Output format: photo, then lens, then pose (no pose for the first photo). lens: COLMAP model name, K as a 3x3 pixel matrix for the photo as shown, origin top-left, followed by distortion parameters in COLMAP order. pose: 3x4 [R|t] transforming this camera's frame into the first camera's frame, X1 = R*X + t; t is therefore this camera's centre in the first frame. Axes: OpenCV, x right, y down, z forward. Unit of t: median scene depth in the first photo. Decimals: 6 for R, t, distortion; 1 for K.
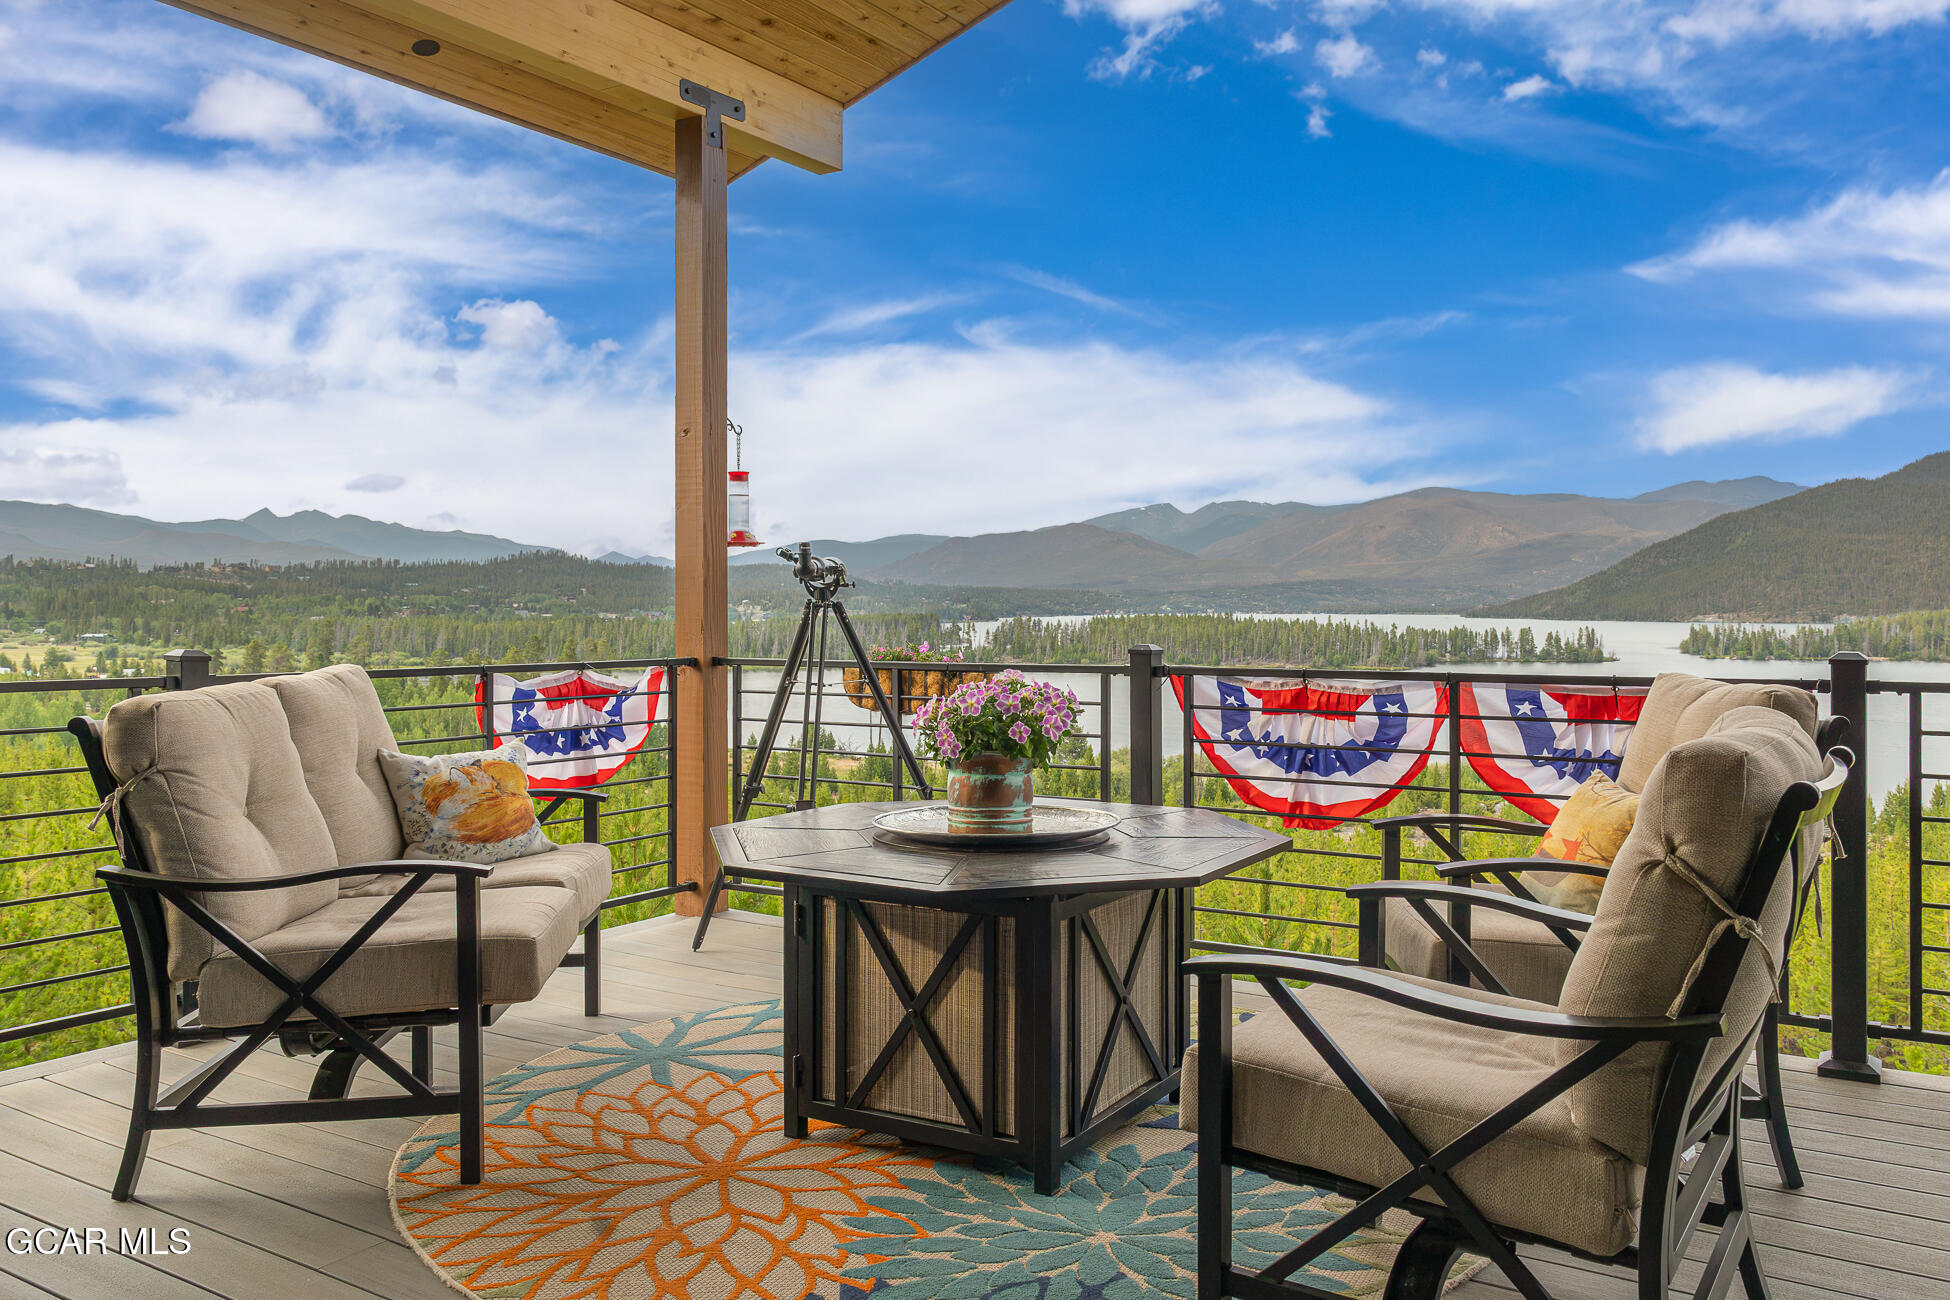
lens RADIAL K [[1449.2, 0, 1023.1], [0, 1449.2, 611.0], [0, 0, 1]] dist [-0.001622, -0.000559]
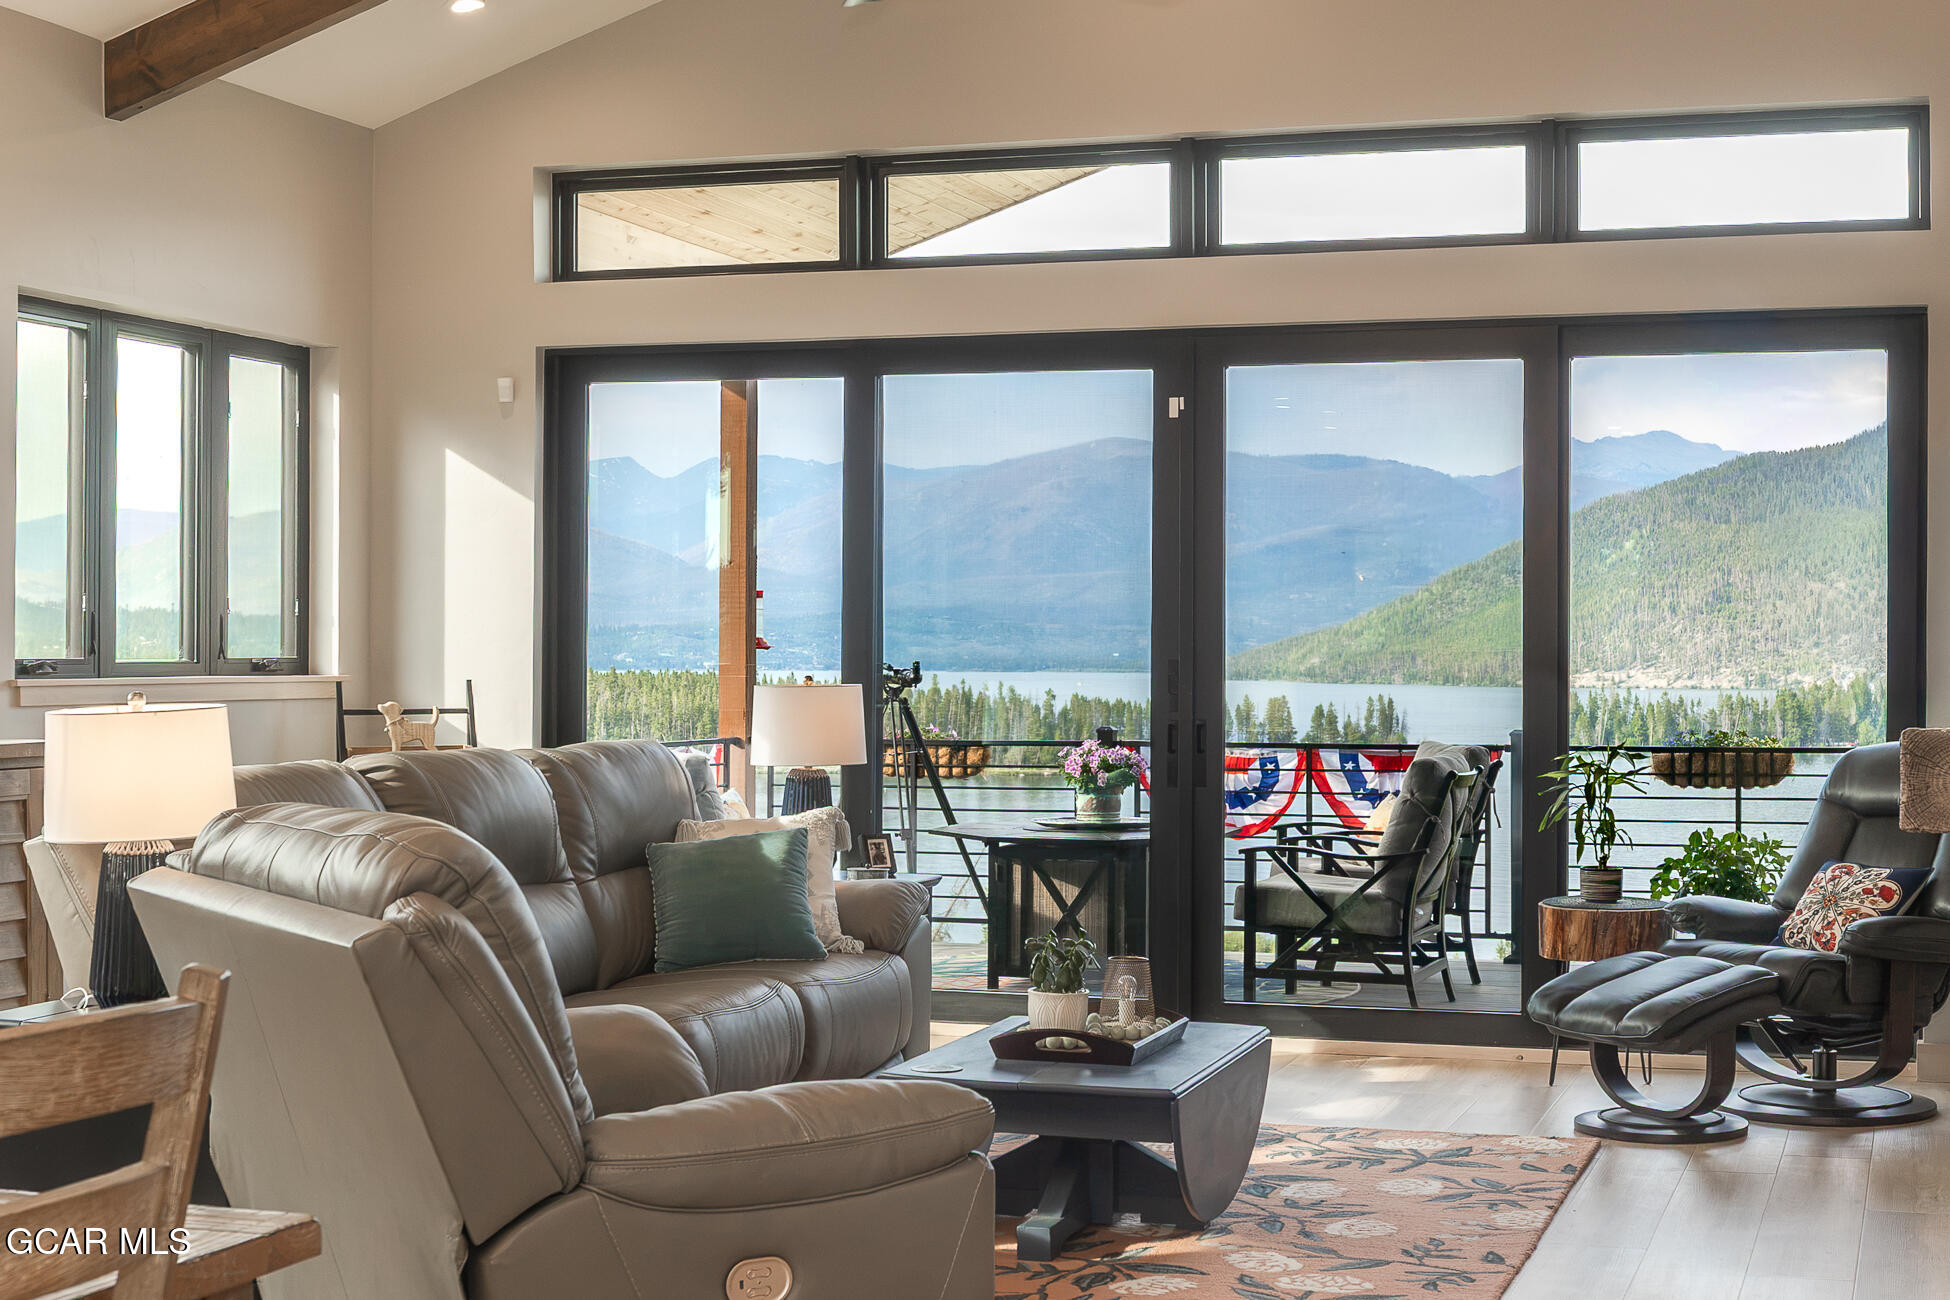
lens RADIAL K [[2889.9, 0, 1092.0], [0, 2889.9, 666.3], [0, 0, 1]] dist [-0.024642, 0.000000]
pose [[0.963305, 0.003494, 0.268386, -0.561673], [-0.003963, 0.999991, 0.001205, -0.032553], [-0.268379, -0.002224, 0.963311, -1.432507]]
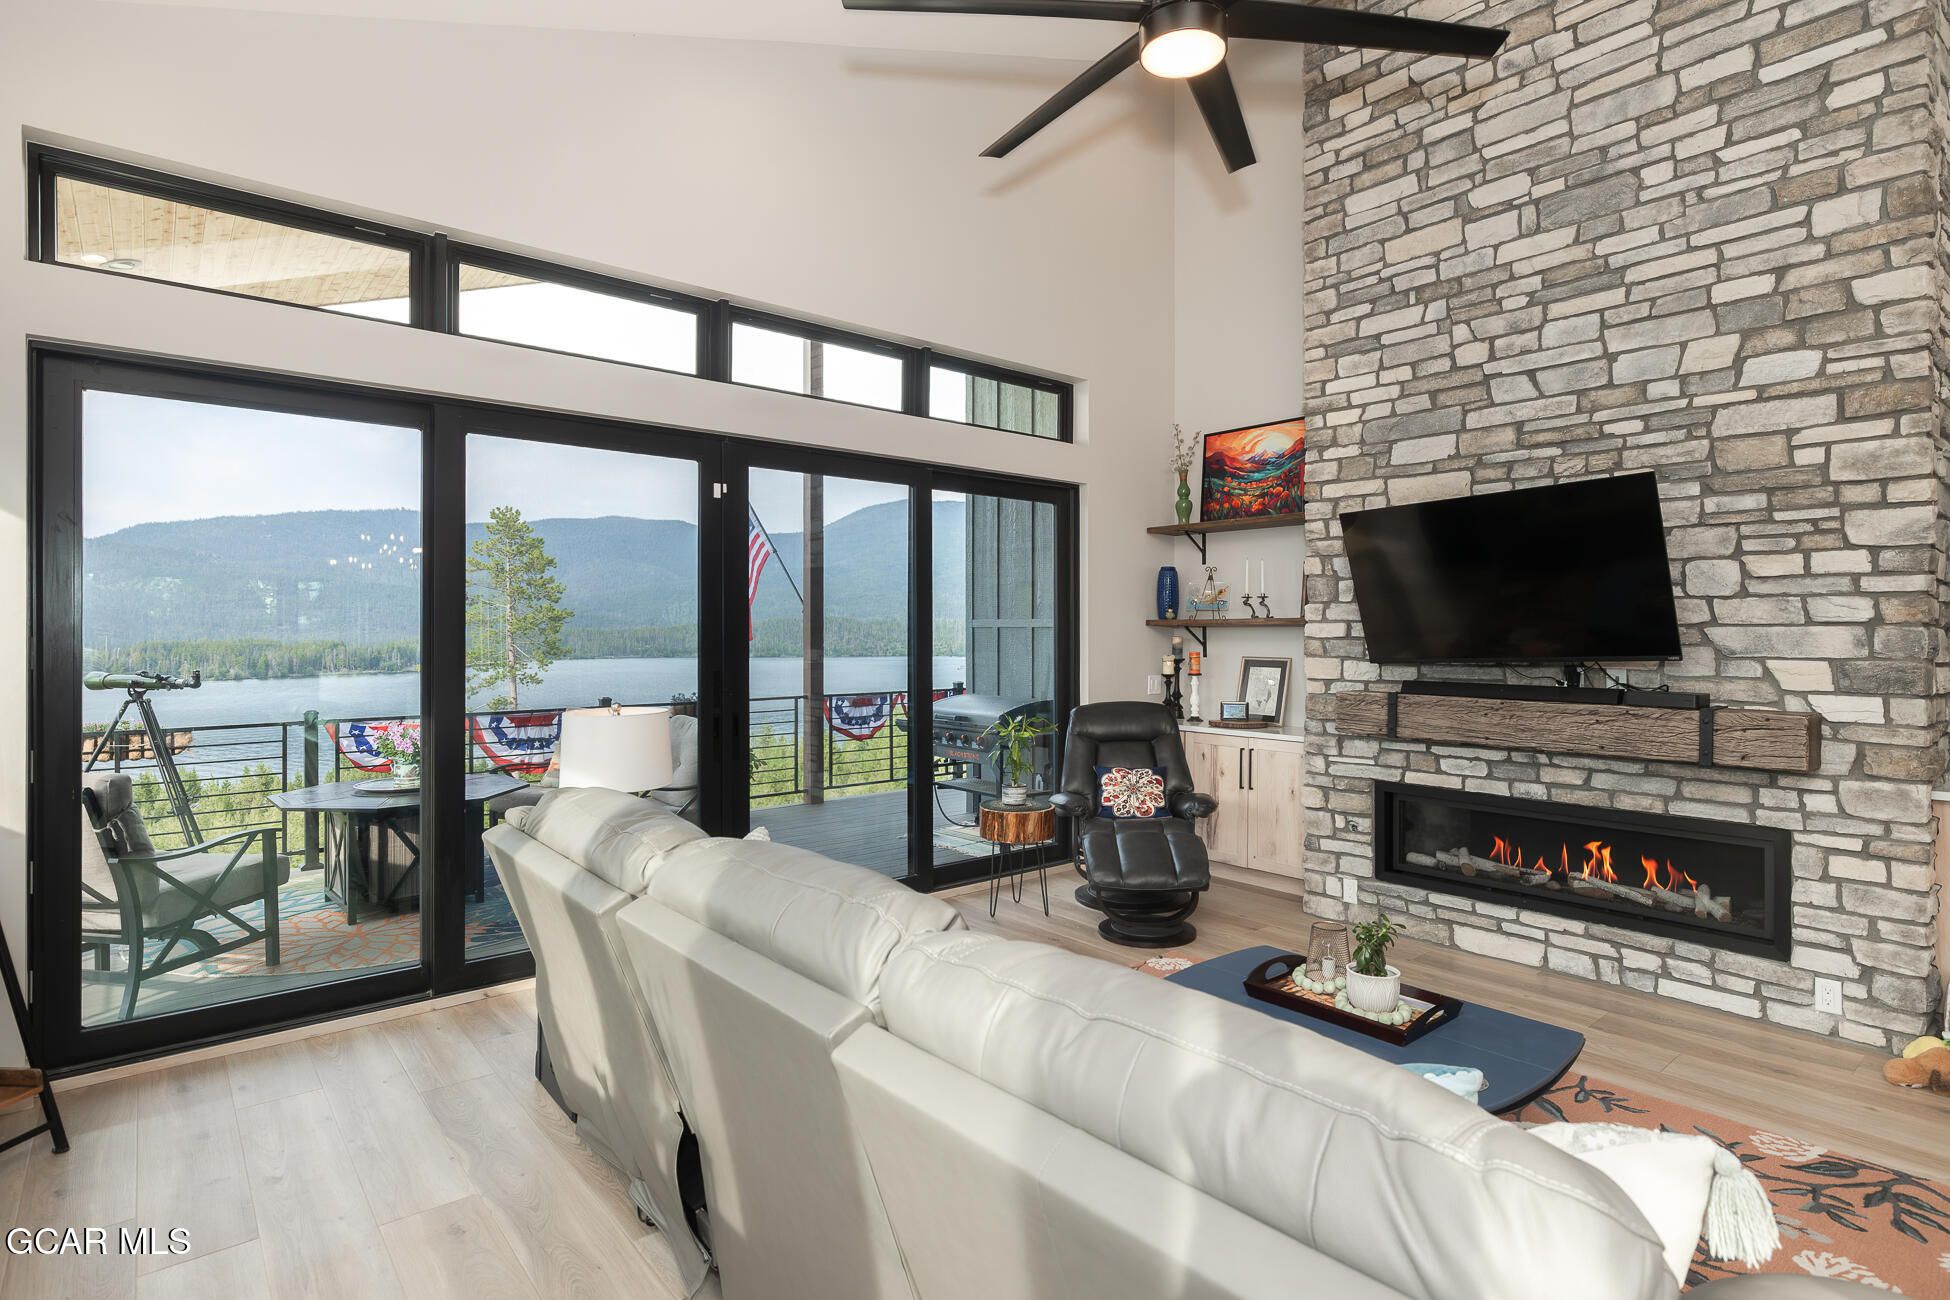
lens RADIAL K [[998.4, 0, 986.5], [0, 998.4, 632.6], [0, 0, 1]] dist [-0.002912, 0.001967]
pose [[0.297835, 0.002261, 0.954615, -0.773452], [0.003505, 0.999988, -0.003462, -0.062332], [-0.954611, 0.004377, 0.297824, -0.276790]]
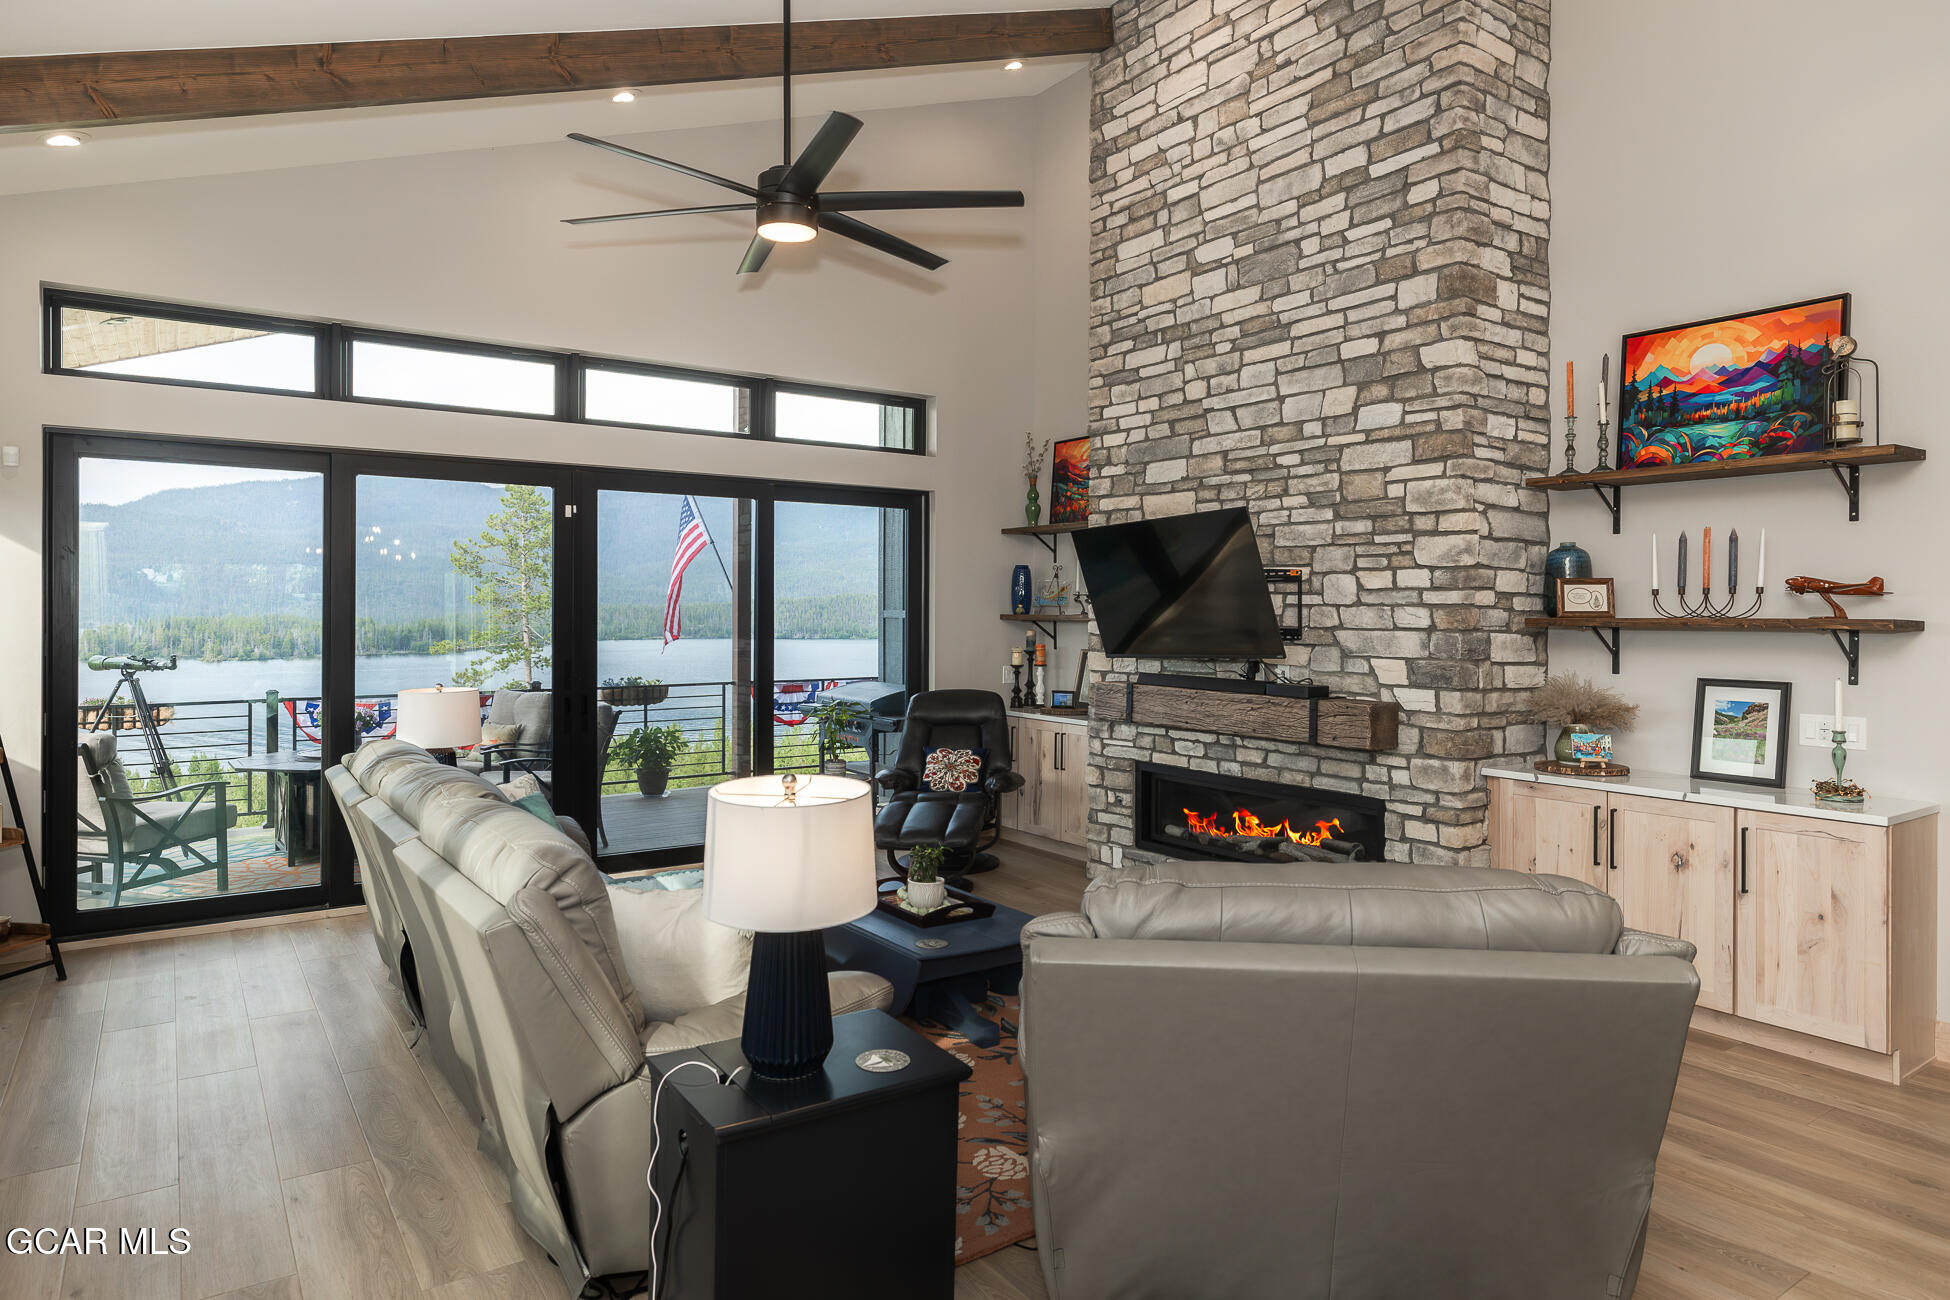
lens RADIAL K [[1173.8, 0, 980.1], [0, 1173.8, 615.4], [0, 0, 1]] dist [0.007498, -0.006109]
pose [[0.389569, 0.000357, 0.920997, -0.972301], [-0.001096, 0.999999, 0.000077, -0.078772], [-0.920997, -0.001040, 0.389569, -0.650979]]
